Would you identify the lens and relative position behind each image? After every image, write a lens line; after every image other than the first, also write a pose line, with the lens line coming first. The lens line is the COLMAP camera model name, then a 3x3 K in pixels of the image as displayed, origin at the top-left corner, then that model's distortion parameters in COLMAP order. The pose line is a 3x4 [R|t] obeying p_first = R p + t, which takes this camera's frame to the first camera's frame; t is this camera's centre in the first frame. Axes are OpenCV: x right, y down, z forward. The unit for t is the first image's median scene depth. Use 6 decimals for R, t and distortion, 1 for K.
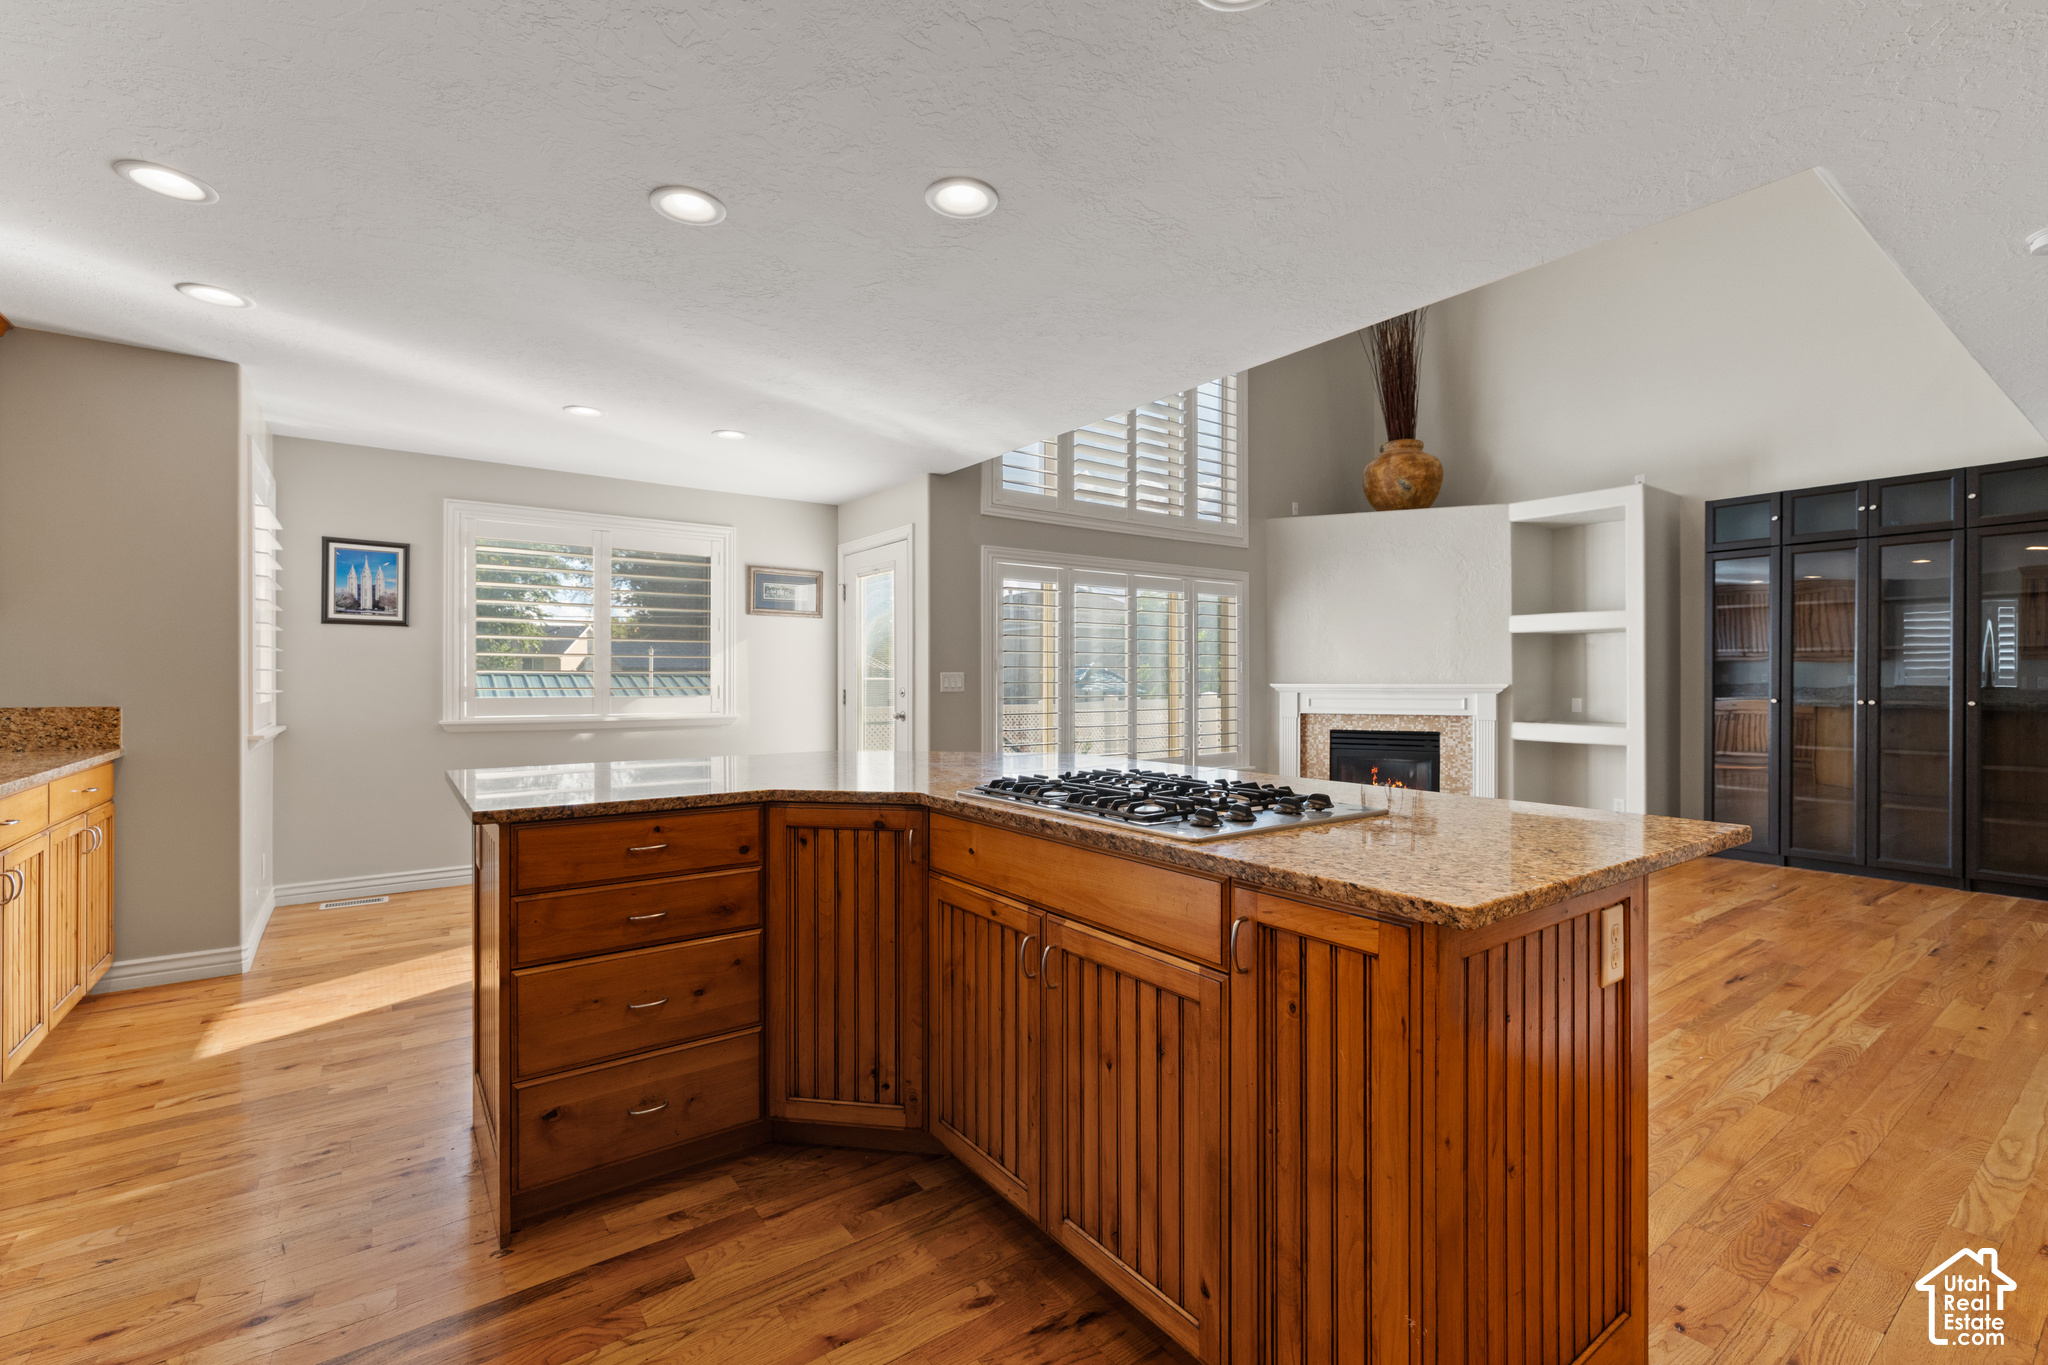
lens RADIAL K [[893.7, 0, 1019.2], [0, 893.7, 681.2], [0, 0, 1]] dist [0.004543, 0.001147]
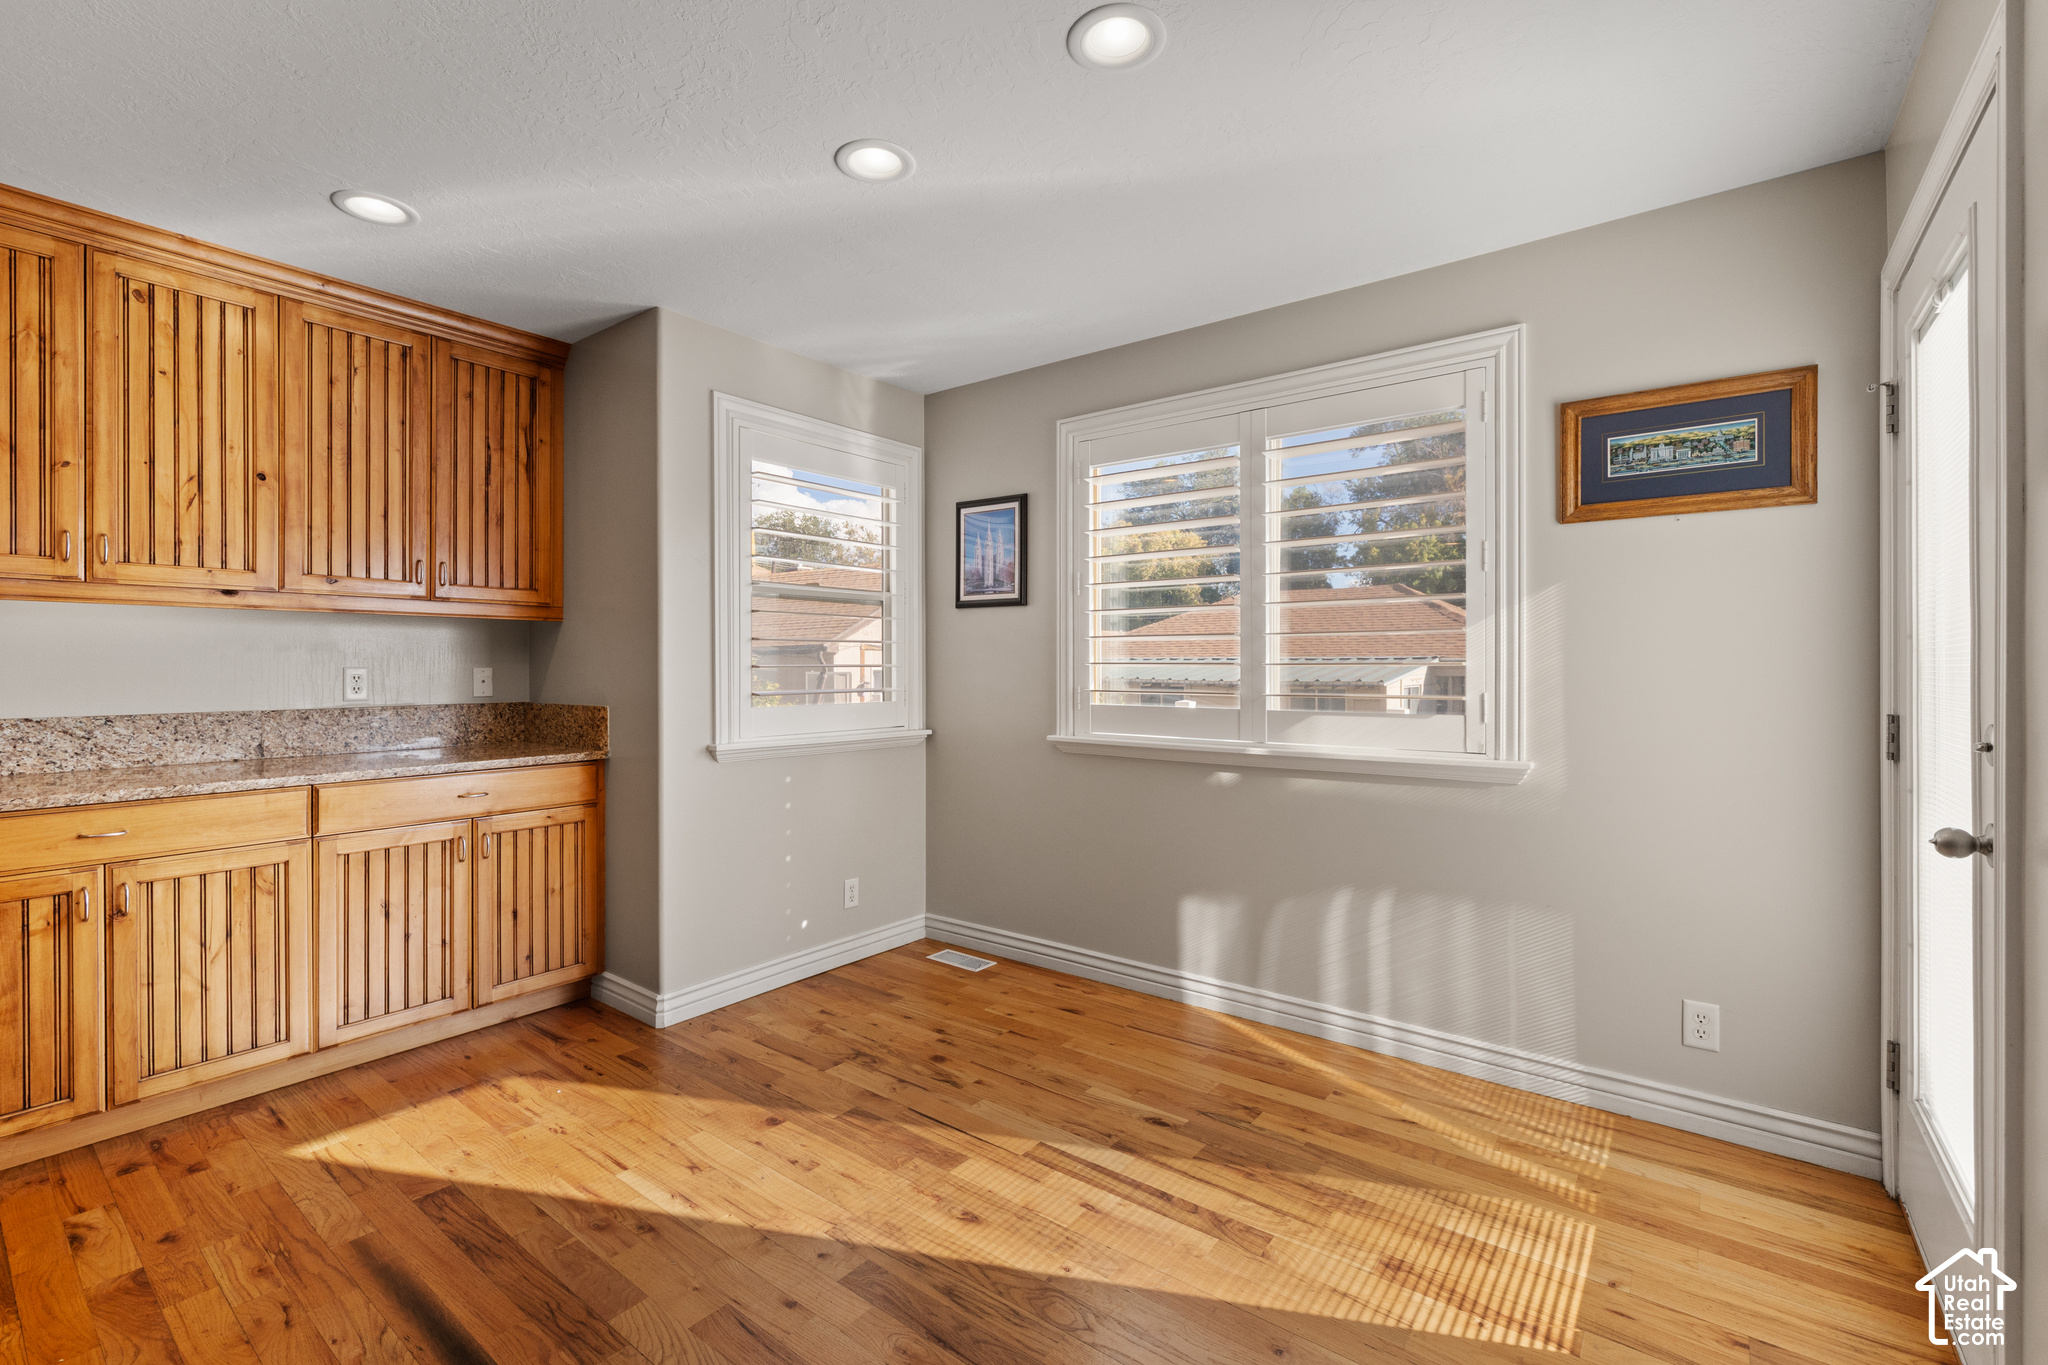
lens RADIAL K [[893.7, 0, 1028.4], [0, 893.7, 672.0], [0, 0, 1]] dist [0.004543, 0.001147]
pose [[0.287140, 0.002735, -0.957885, 0.027198], [-0.002027, 0.999995, 0.002247, -0.007677], [0.957887, 0.001296, 0.287144, 0.797653]]
